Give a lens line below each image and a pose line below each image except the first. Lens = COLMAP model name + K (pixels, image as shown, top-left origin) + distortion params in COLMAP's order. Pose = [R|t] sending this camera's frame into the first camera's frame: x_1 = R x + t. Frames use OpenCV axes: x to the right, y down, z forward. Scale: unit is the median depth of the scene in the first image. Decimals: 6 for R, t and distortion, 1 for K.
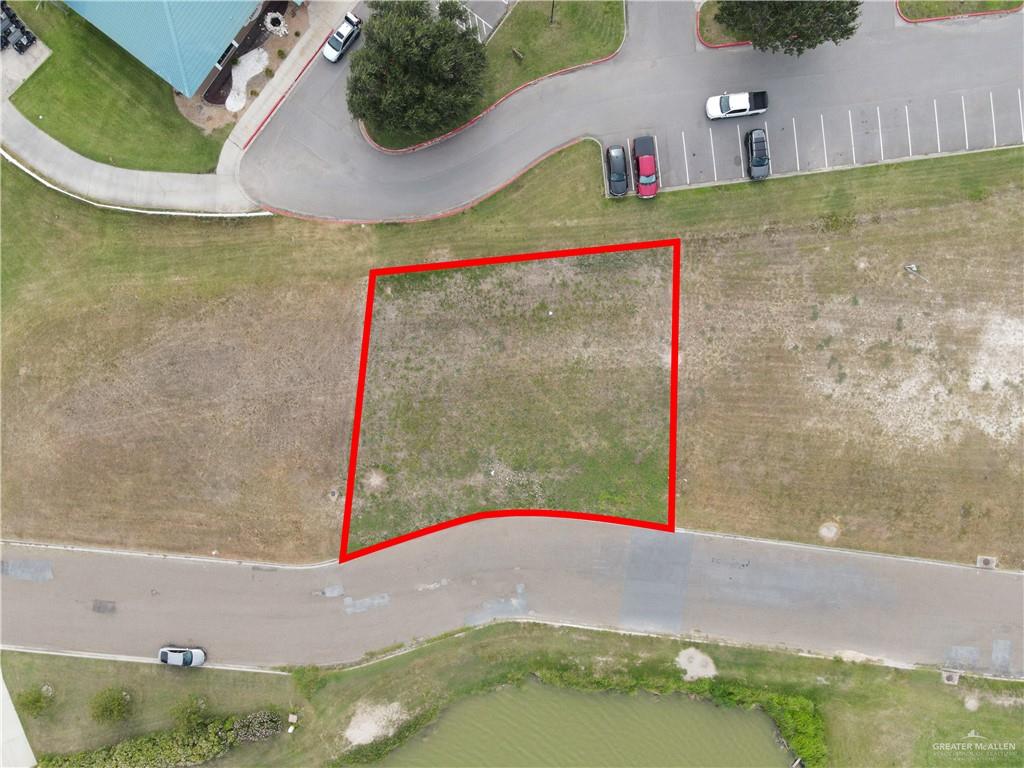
lens RADIAL K [[742.8, 0, 519.3], [0, 742.8, 383.3], [0, 0, 1]] dist [0.010384, 0.015067]
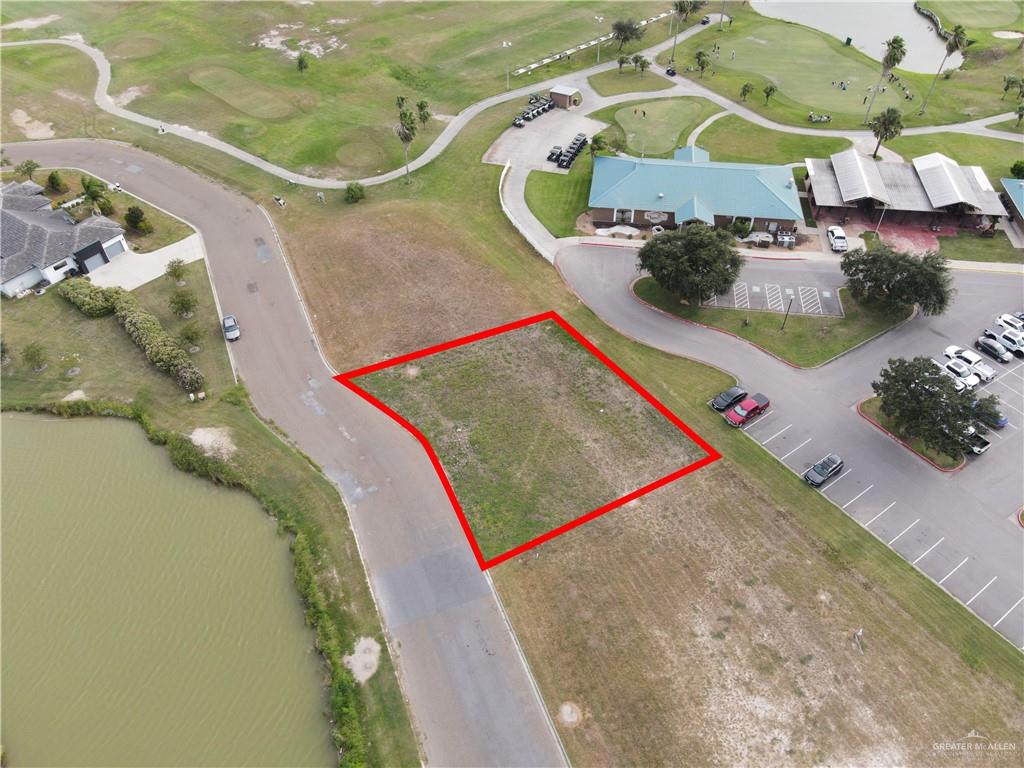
lens RADIAL K [[742.8, 0, 513.6], [0, 742.8, 380.2], [0, 0, 1]] dist [0.010384, 0.015067]
pose [[0.481666, 0.620968, -0.618383, 0.677848], [-0.875944, 0.319536, -0.361412, 0.442835], [-0.026830, 0.715749, 0.697842, 0.135451]]
